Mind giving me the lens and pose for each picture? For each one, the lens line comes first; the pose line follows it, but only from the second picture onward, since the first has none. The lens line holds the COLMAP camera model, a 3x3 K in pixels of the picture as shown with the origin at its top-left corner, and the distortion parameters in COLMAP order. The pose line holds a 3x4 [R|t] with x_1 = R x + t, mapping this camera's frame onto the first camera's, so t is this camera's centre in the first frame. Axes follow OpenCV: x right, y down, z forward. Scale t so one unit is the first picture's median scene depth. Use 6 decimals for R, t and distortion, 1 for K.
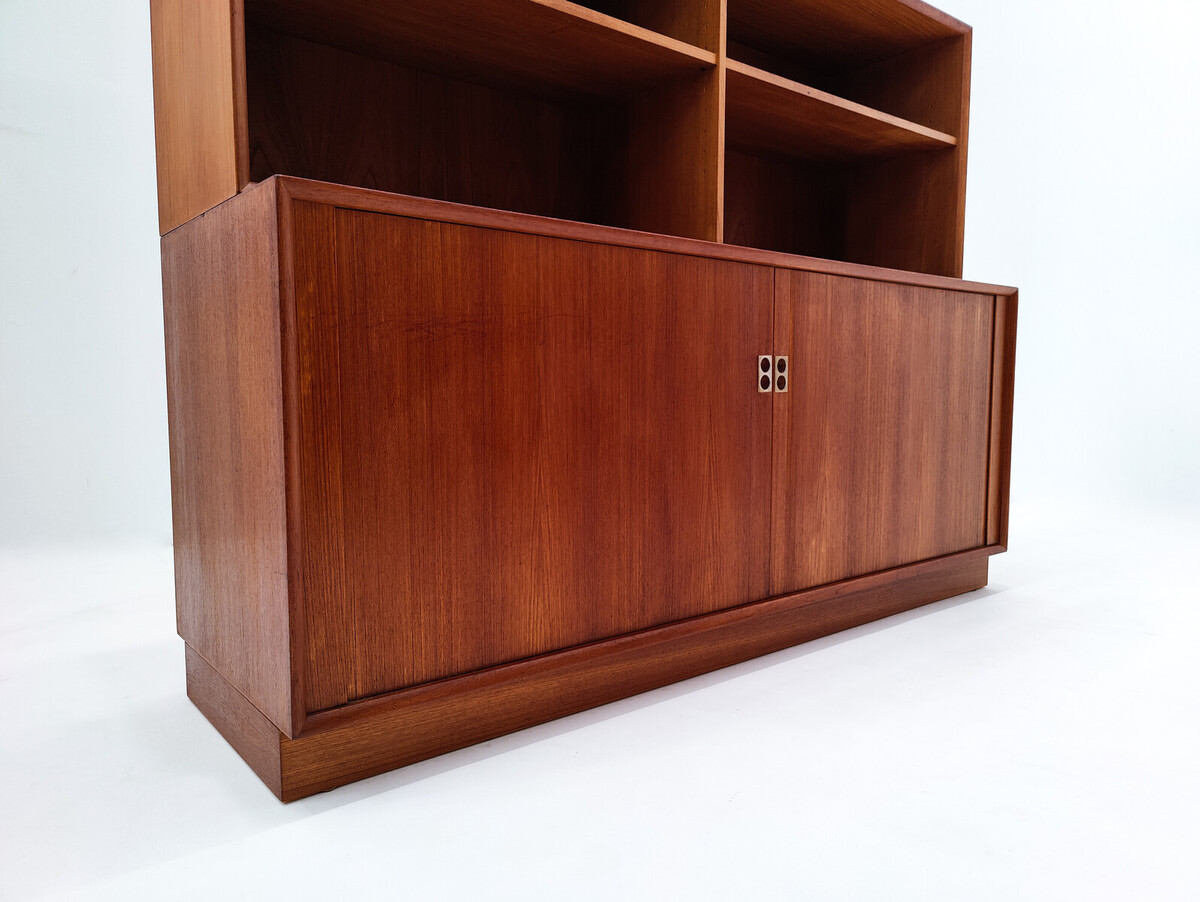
lens RADIAL K [[852.8, 0, 603.5], [0, 852.8, 455.1], [0, 0, 1]] dist [0.015686, 0.004232]
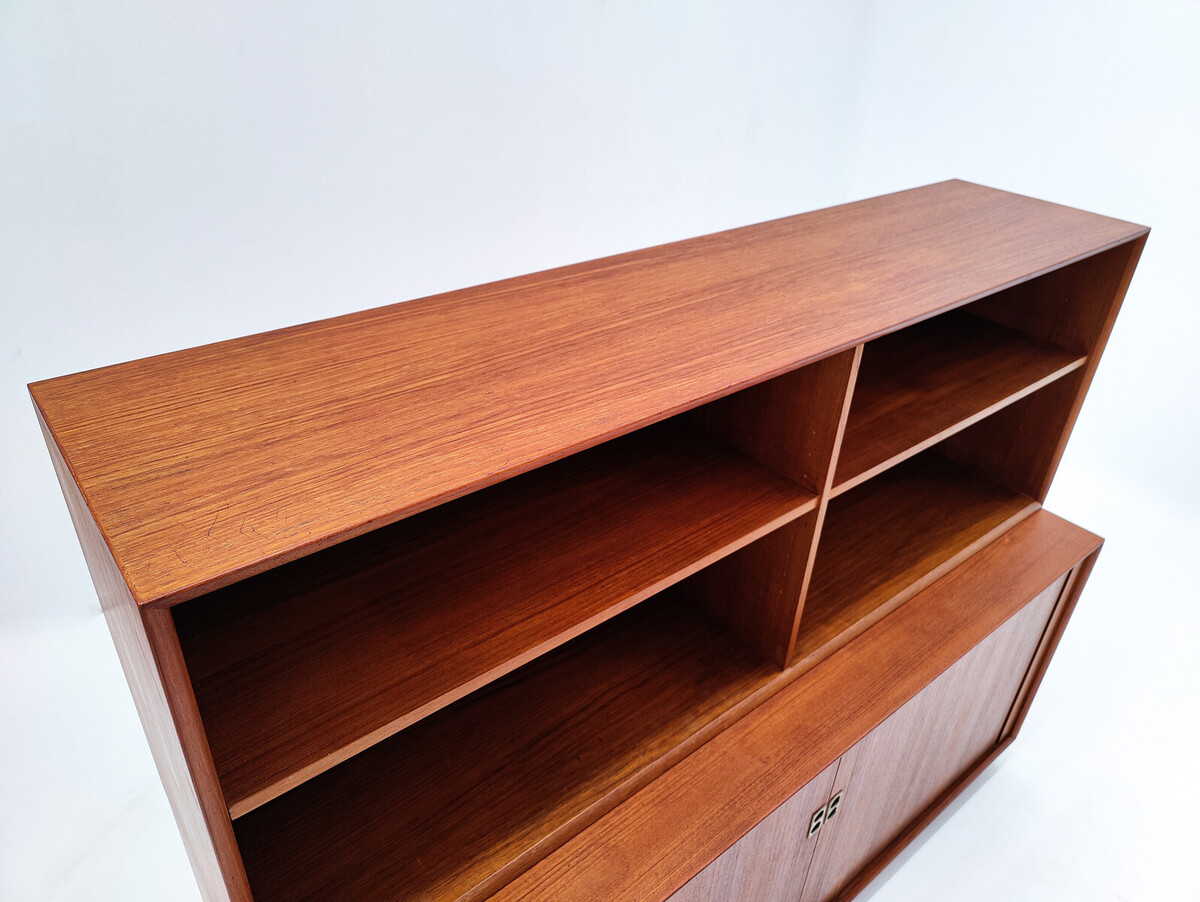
lens RADIAL K [[842.0, 0, 603.7], [0, 842.0, 451.4], [0, 0, 1]] dist [0.030066, -0.030599]
pose [[0.998960, 0.038520, 0.024407, -0.086613], [-0.045394, 0.890986, 0.451756, -0.848756], [-0.004345, -0.452394, 0.891808, 0.325153]]
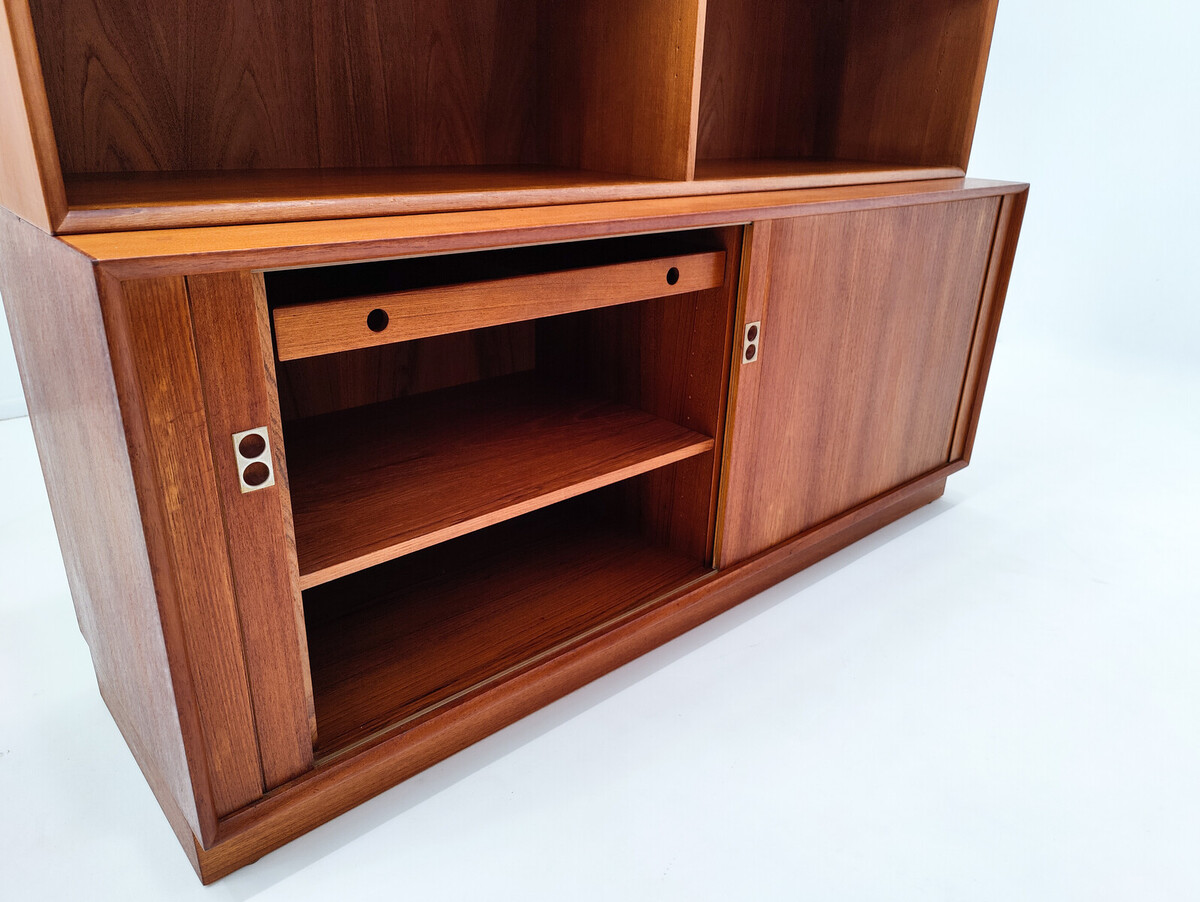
lens RADIAL K [[857.6, 0, 603.8], [0, 857.6, 453.1], [0, 0, 1]] dist [0.017716, -0.008654]
pose [[0.998587, 0.013041, 0.051512, 0.013226], [-0.028099, 0.952381, 0.303612, -0.243849], [-0.045100, -0.304630, 0.951402, 0.132757]]
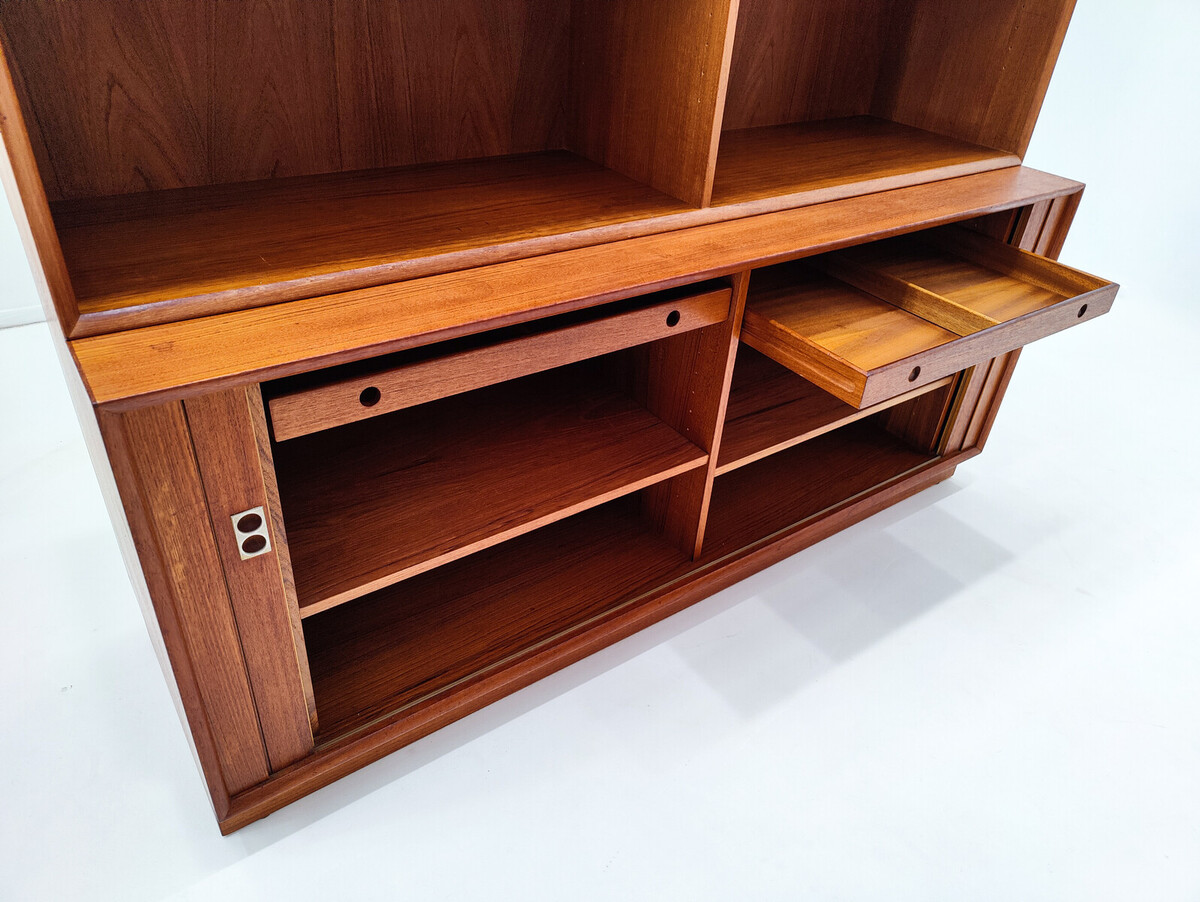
lens RADIAL K [[839.1, 0, 600.8], [0, 839.1, 445.9], [0, 0, 1]] dist [0.018179, 0.000894]
pose [[0.995688, 0.091407, -0.015842, 0.070780], [-0.072761, 0.875403, 0.477886, -0.426920], [0.057551, -0.474673, 0.878279, 0.179172]]
